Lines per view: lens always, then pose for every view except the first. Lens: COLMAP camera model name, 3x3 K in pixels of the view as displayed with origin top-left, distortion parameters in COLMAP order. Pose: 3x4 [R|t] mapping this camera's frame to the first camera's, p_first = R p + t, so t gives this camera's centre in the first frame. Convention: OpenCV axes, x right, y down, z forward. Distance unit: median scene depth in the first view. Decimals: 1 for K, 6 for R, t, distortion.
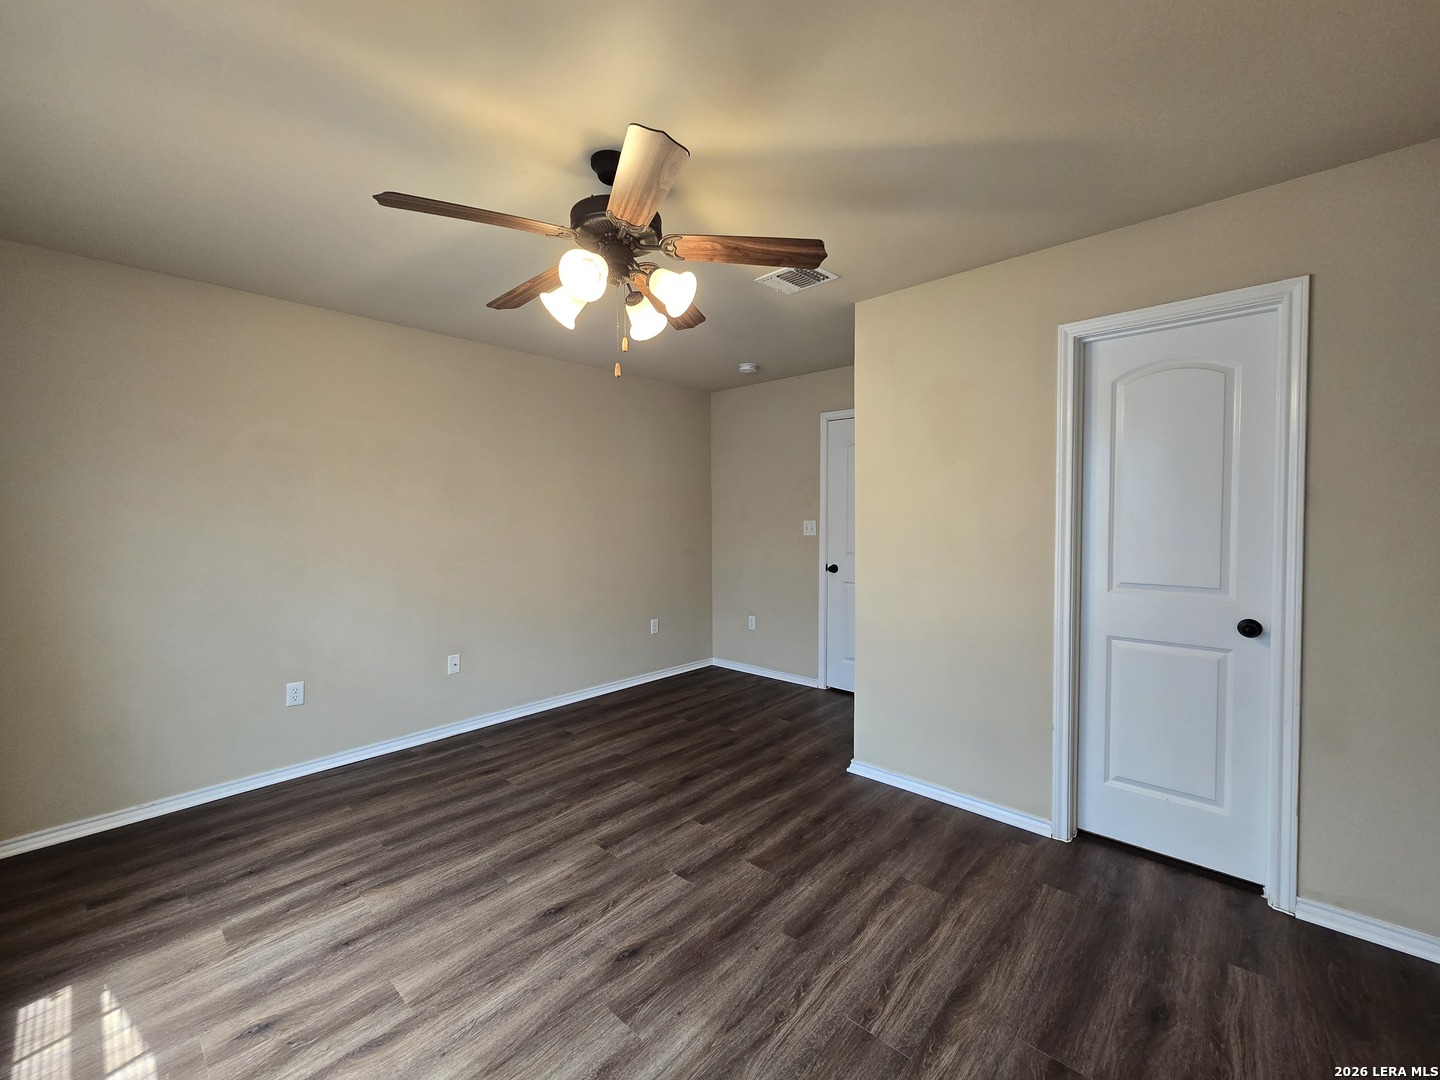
lens RADIAL K [[593.7, 0, 733.0], [0, 593.7, 535.4], [0, 0, 1]] dist [-0.000205, 0.001949]
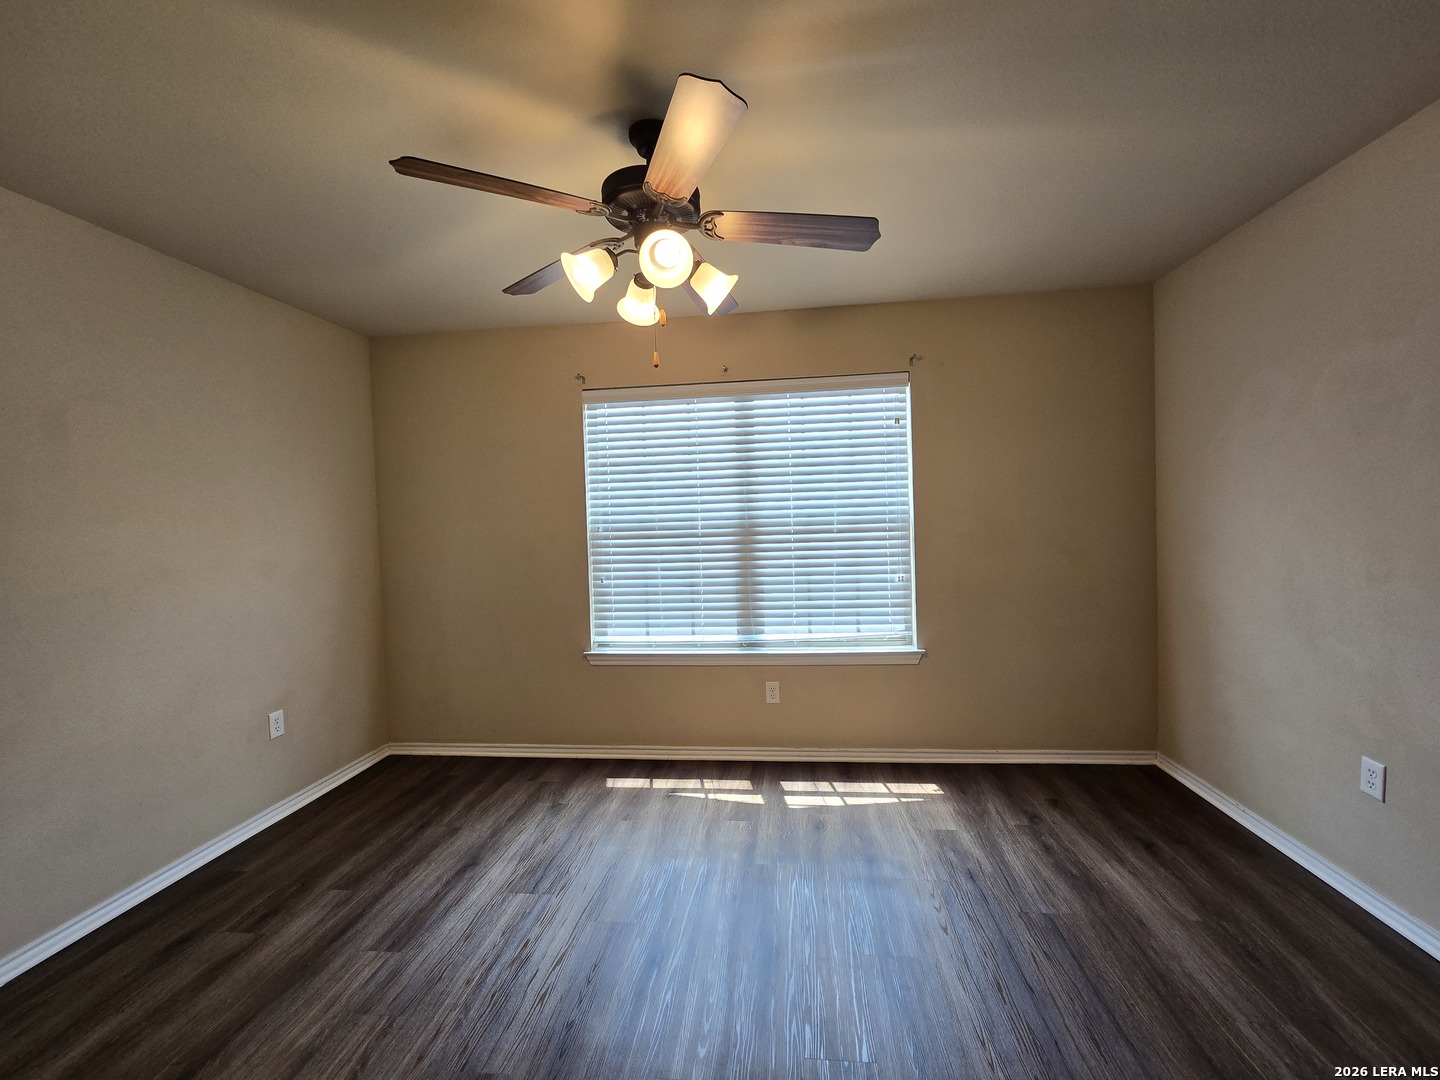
lens RADIAL K [[593.7, 0, 733.0], [0, 593.7, 535.4], [0, 0, 1]] dist [-0.000205, 0.001949]
pose [[-0.812015, 0.047820, -0.581674, 0.221364], [0.016998, 0.998153, 0.058330, -0.048812], [0.583389, 0.037477, -0.811328, 1.563725]]
